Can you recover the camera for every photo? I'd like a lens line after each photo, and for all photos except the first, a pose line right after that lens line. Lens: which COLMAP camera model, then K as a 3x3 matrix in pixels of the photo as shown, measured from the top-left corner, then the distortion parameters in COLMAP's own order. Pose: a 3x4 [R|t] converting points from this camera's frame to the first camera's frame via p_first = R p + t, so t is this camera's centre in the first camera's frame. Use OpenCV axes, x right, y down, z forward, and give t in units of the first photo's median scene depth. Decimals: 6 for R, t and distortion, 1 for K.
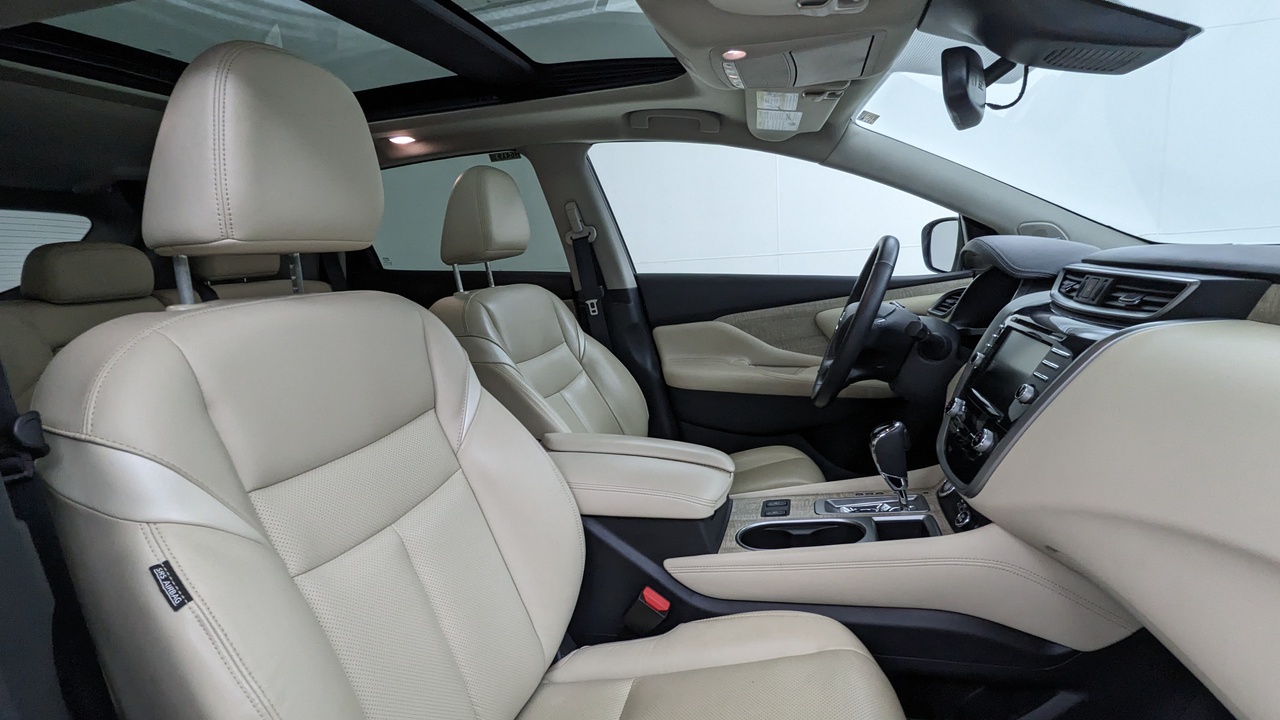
lens RADIAL K [[619.6, 0, 639.5], [0, 619.6, 366.9], [0, 0, 1]] dist [0.000912, 0.000192]
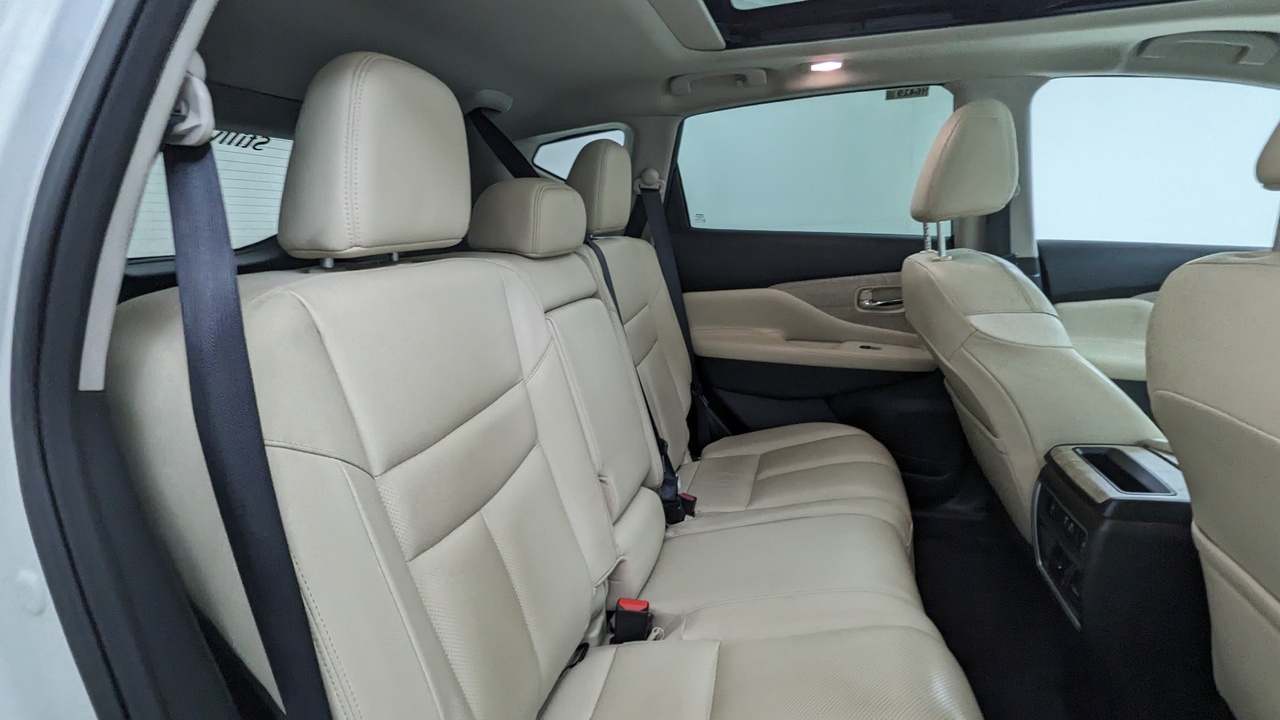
lens RADIAL K [[598.2, 0, 626.5], [0, 598.2, 365.5], [0, 0, 1]] dist [0.000809, 0.000096]
pose [[0.999614, 0.023930, 0.014149, -0.680489], [-0.024714, 0.998006, 0.058085, -0.012361], [-0.012731, -0.058412, 0.998211, 0.200367]]
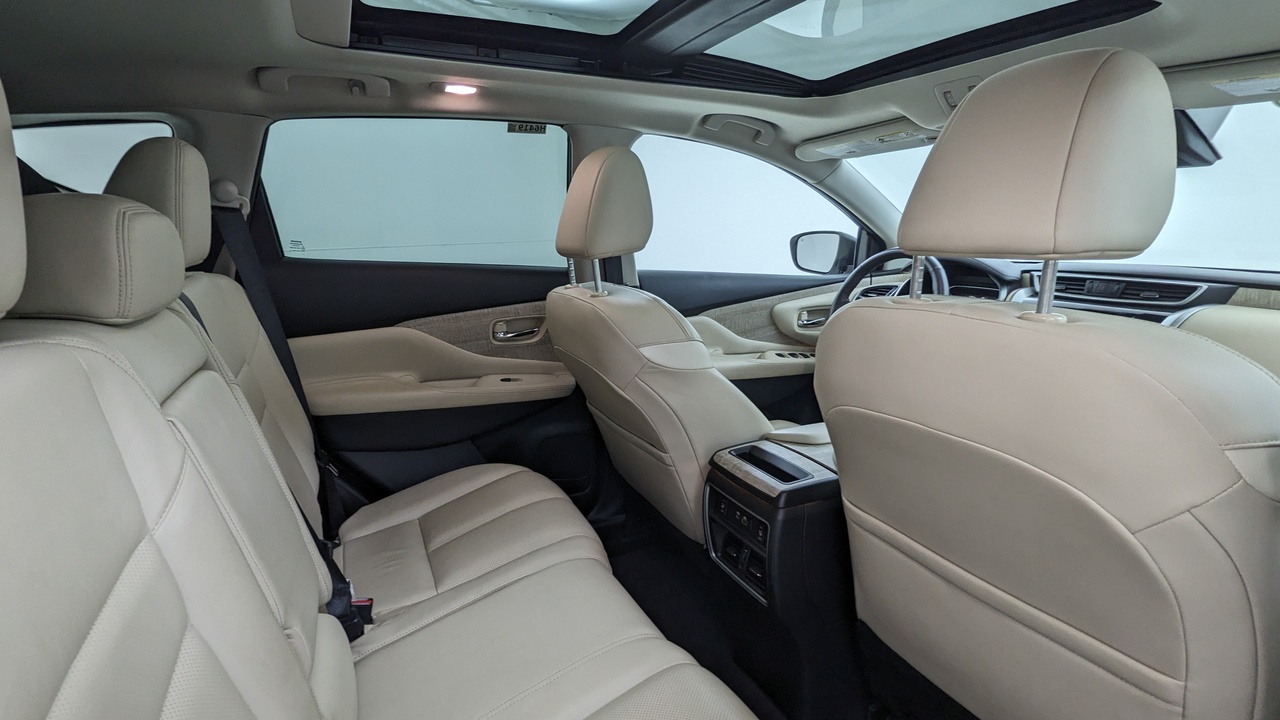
lens RADIAL K [[619.6, 0, 639.5], [0, 619.6, 366.9], [0, 0, 1]] dist [0.000912, 0.000192]
pose [[0.751452, -0.087904, 0.653905, -0.775584], [0.078632, 0.995953, 0.043523, -0.047313], [-0.655085, 0.018713, 0.755323, 0.304746]]
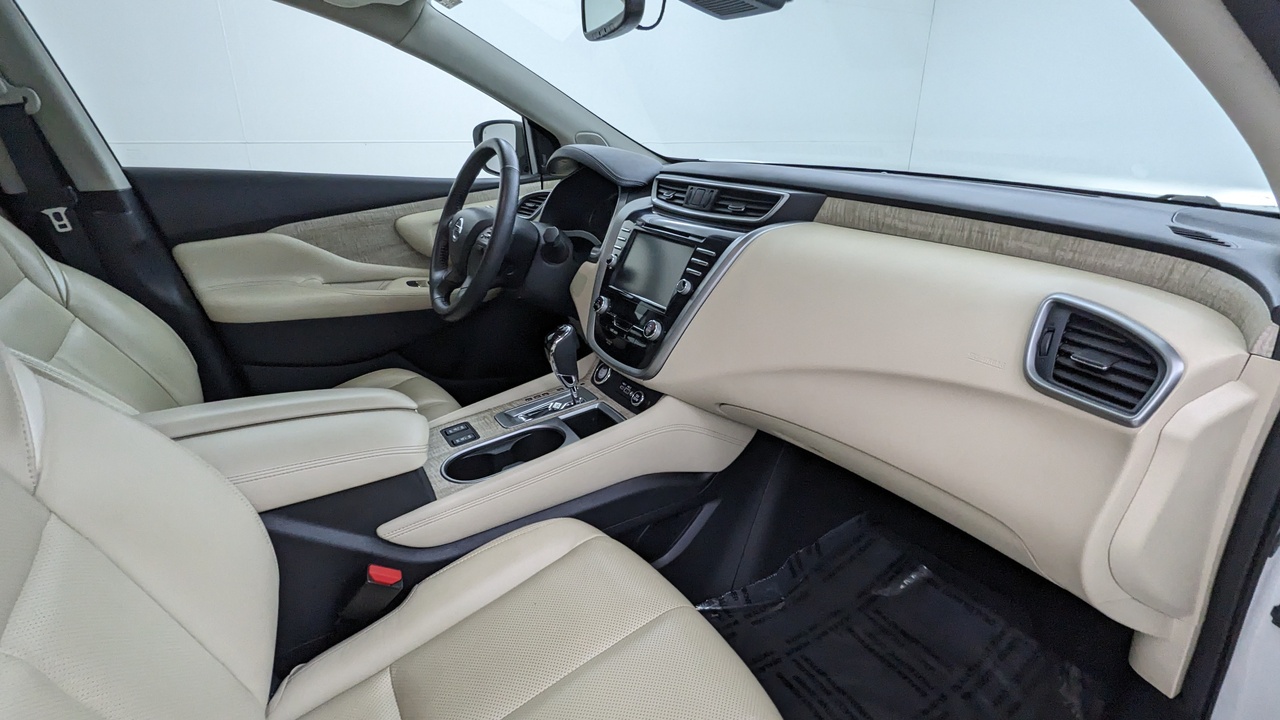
lens RADIAL K [[619.6, 0, 639.5], [0, 619.6, 366.9], [0, 0, 1]] dist [0.000912, 0.000192]
pose [[0.684210, -0.197644, 0.701992, -0.169287], [0.082174, 0.977340, 0.195076, -0.025261], [-0.724640, -0.075787, 0.684947, 0.112056]]
